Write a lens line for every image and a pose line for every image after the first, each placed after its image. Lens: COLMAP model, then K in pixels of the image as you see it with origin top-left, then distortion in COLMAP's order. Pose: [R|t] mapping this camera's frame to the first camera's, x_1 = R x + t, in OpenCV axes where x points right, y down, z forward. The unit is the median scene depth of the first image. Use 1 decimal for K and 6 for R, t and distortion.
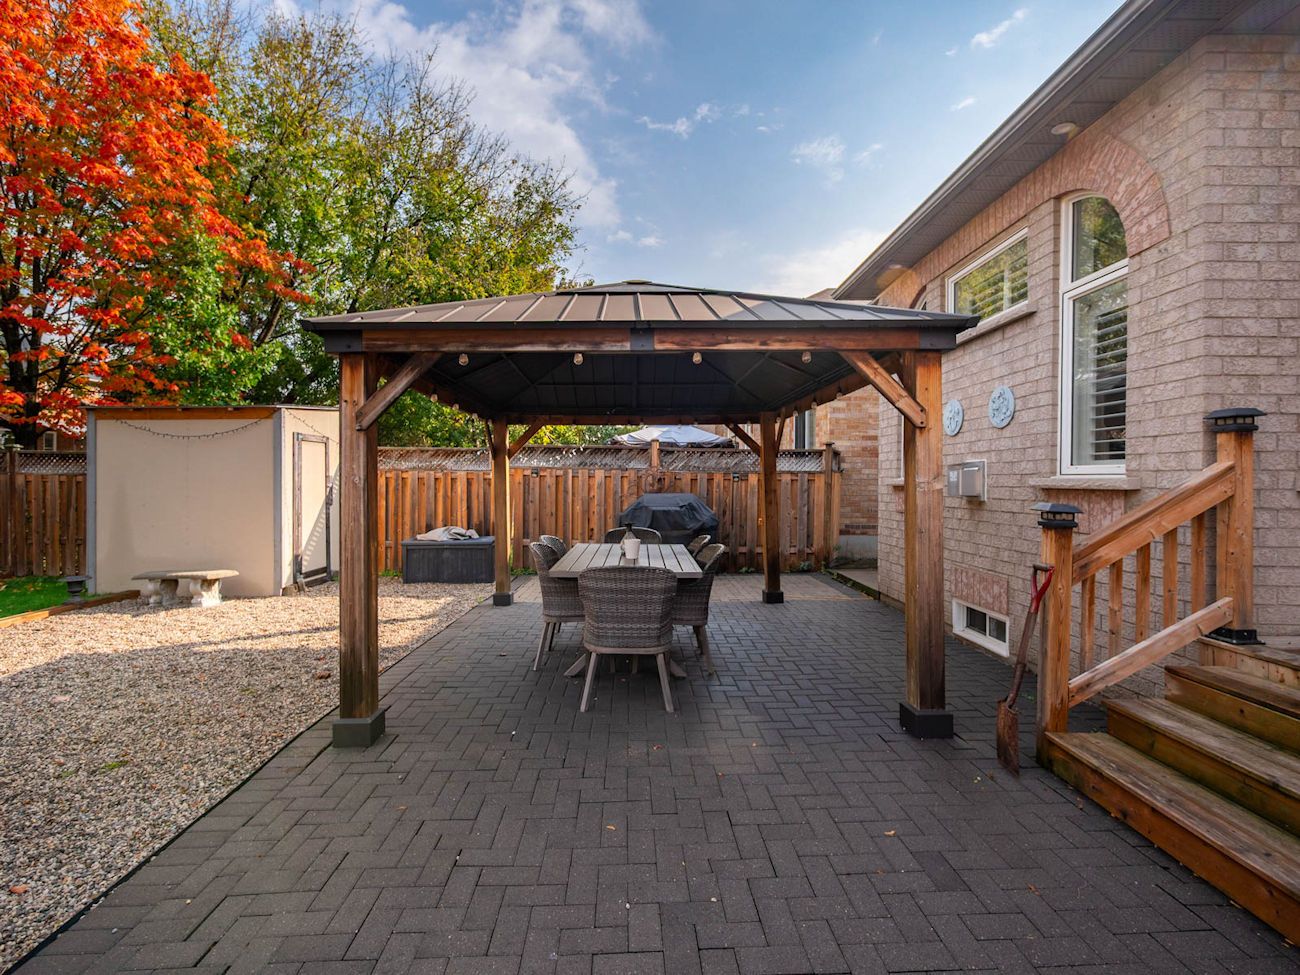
lens RADIAL K [[596.6, 0, 626.7], [0, 596.6, 479.1], [0, 0, 1]] dist [-0.003821, 0.000539]
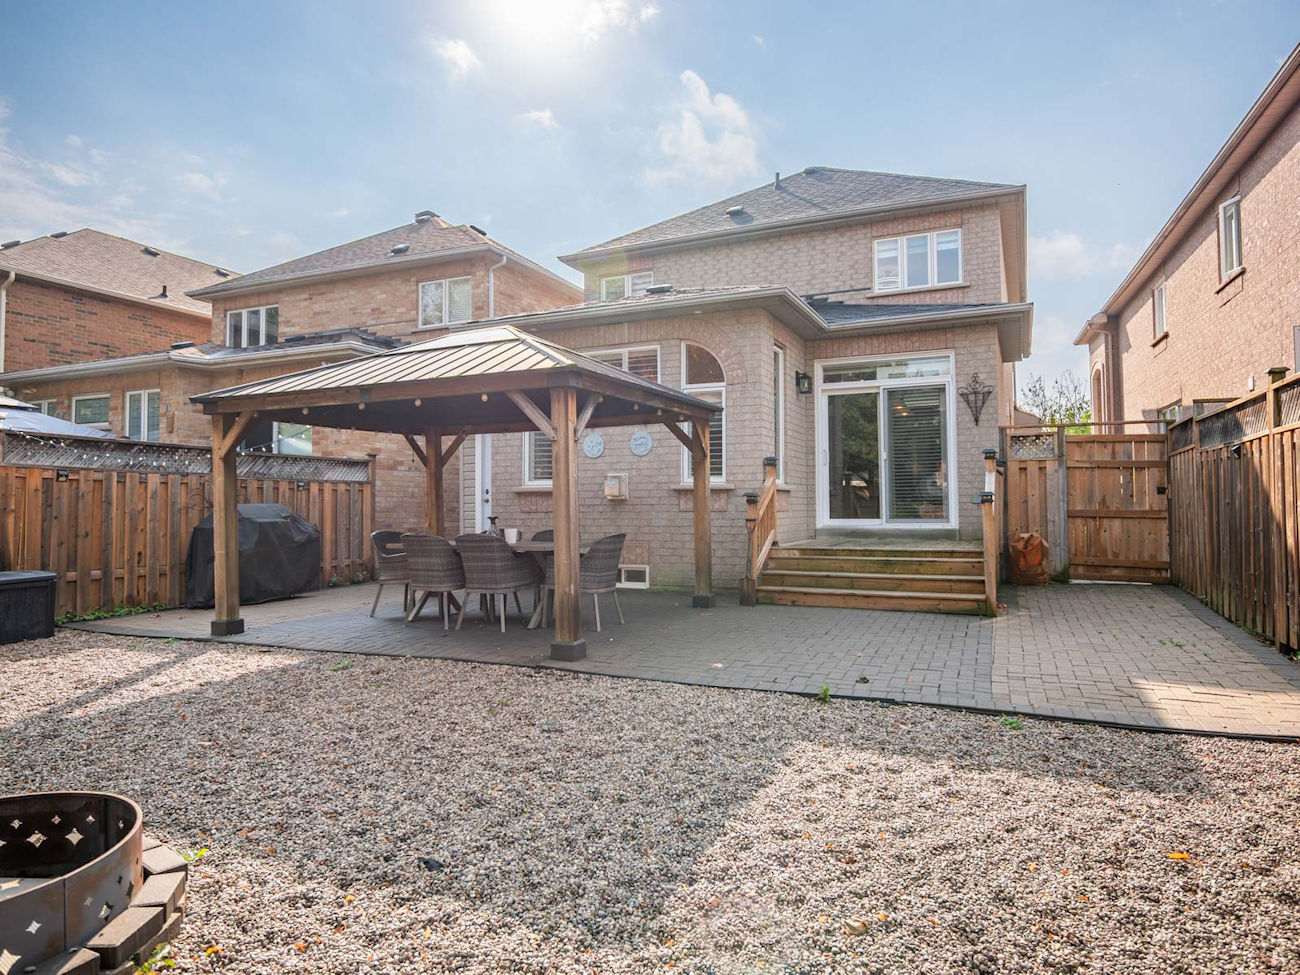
lens RADIAL K [[839.9, 0, 642.0], [0, 839.9, 481.8], [0, 0, 1]] dist [-0.002538, 0.001778]
pose [[0.414114, 0.020188, 0.910001, -0.862923], [0.003897, 0.999706, -0.023951, 0.025740], [-0.910216, 0.013465, 0.413914, -0.000727]]
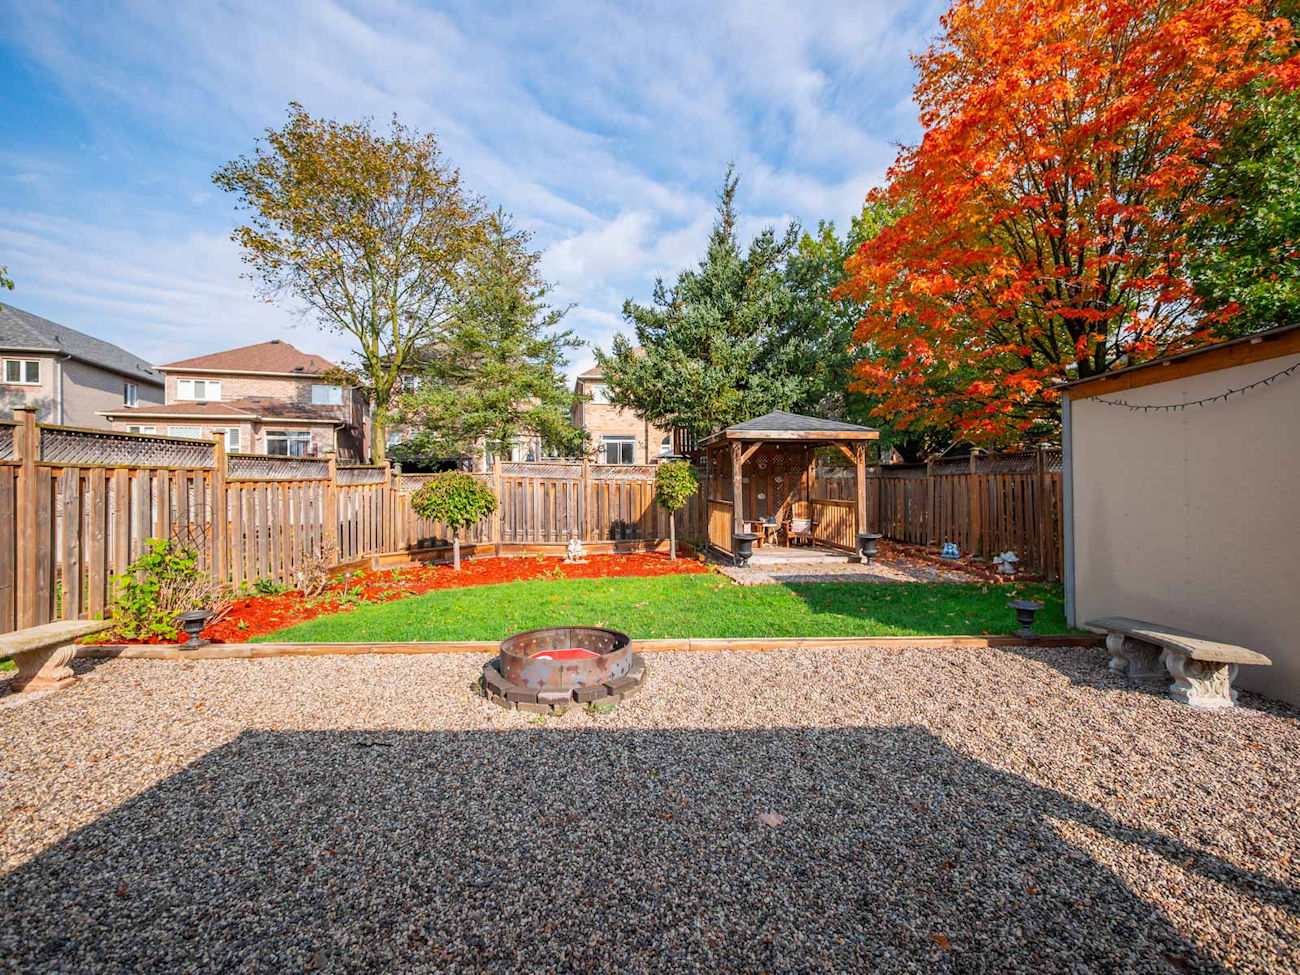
lens RADIAL K [[544.1, 0, 646.9], [0, 544.1, 479.4], [0, 0, 1]] dist [-0.013461, 0.000098]
pose [[-0.009378, -0.010410, -0.999902, -0.184461], [0.010957, 0.999885, -0.010513, 0.003558], [0.999896, -0.011055, -0.009263, 0.448357]]
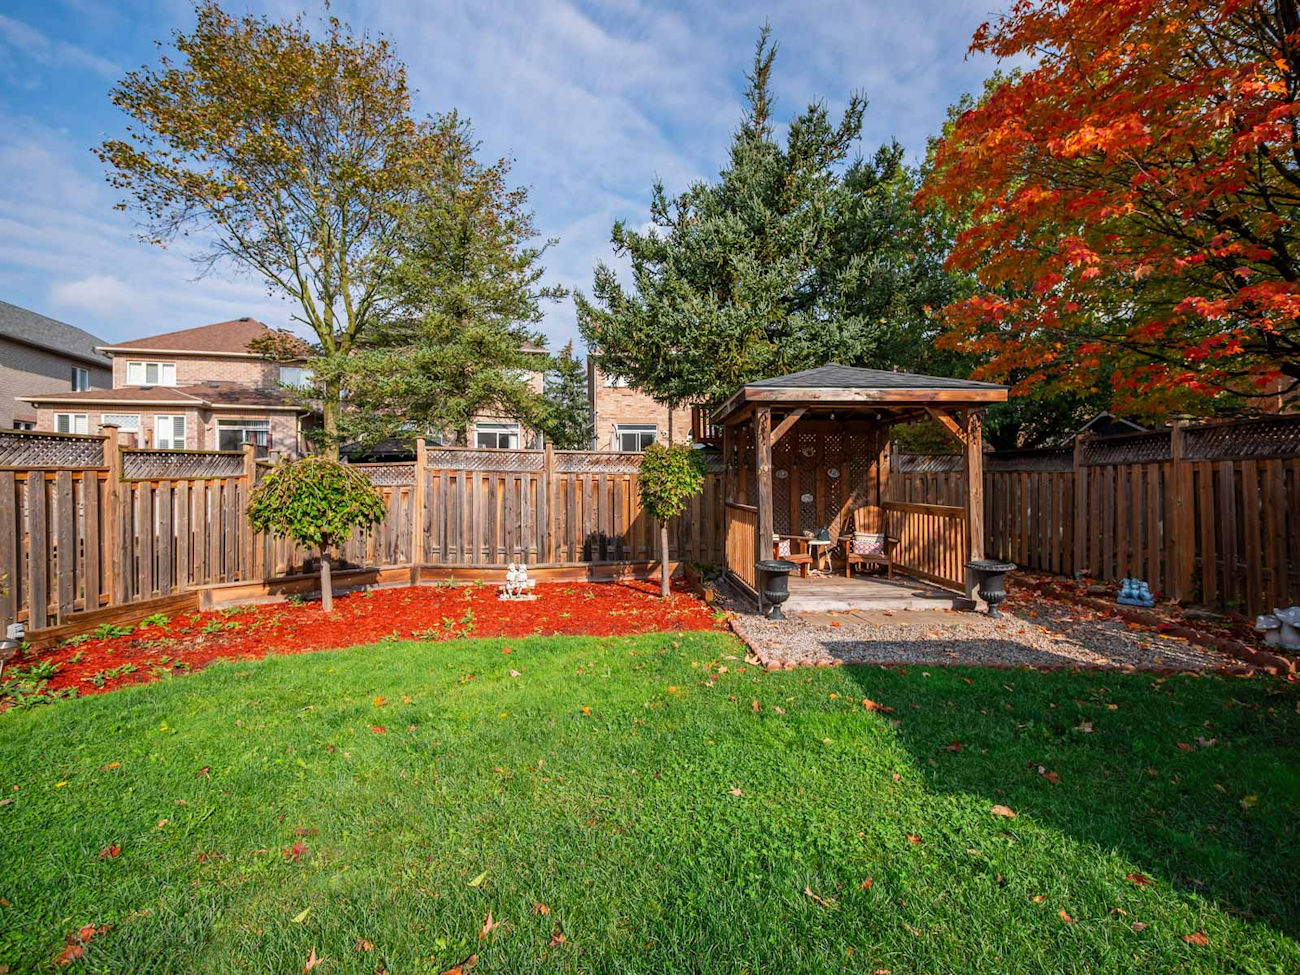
lens RADIAL K [[588.7, 0, 647.8], [0, 588.7, 478.2], [0, 0, 1]] dist [-0.002143, -0.000039]
pose [[-0.074998, -0.012944, -0.997100, -0.630643], [0.009646, 0.999860, -0.013706, 0.014127], [0.997137, -0.010646, -0.074862, 0.549050]]
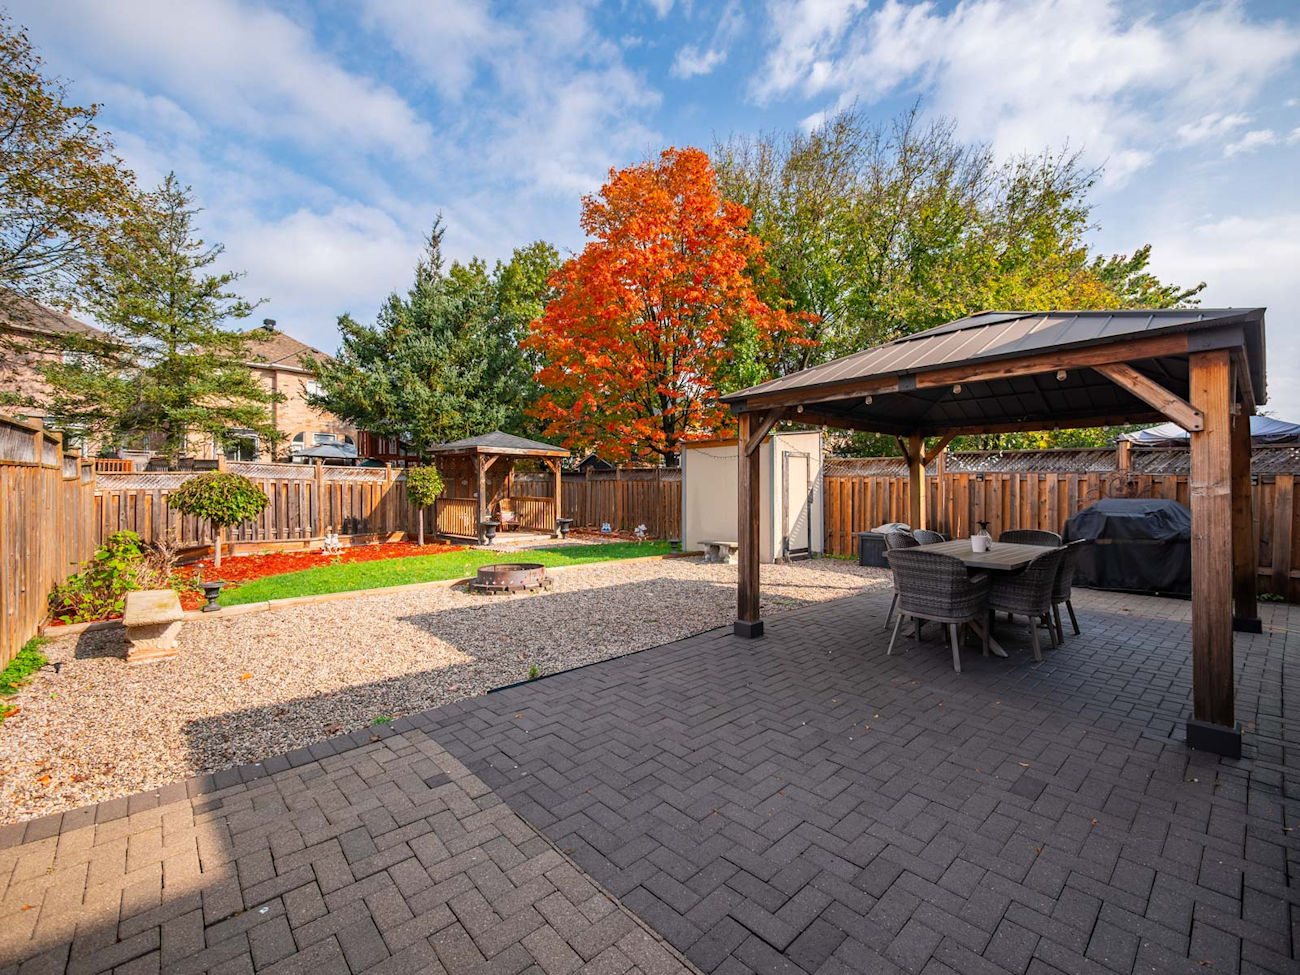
lens RADIAL K [[544.1, 0, 646.9], [0, 544.1, 479.4], [0, 0, 1]] dist [-0.013461, 0.000098]
pose [[0.648997, -0.007692, -0.760752, 0.227340], [0.002873, 0.999967, -0.007660, -0.001249], [0.760785, 0.002786, 0.648997, -0.100818]]
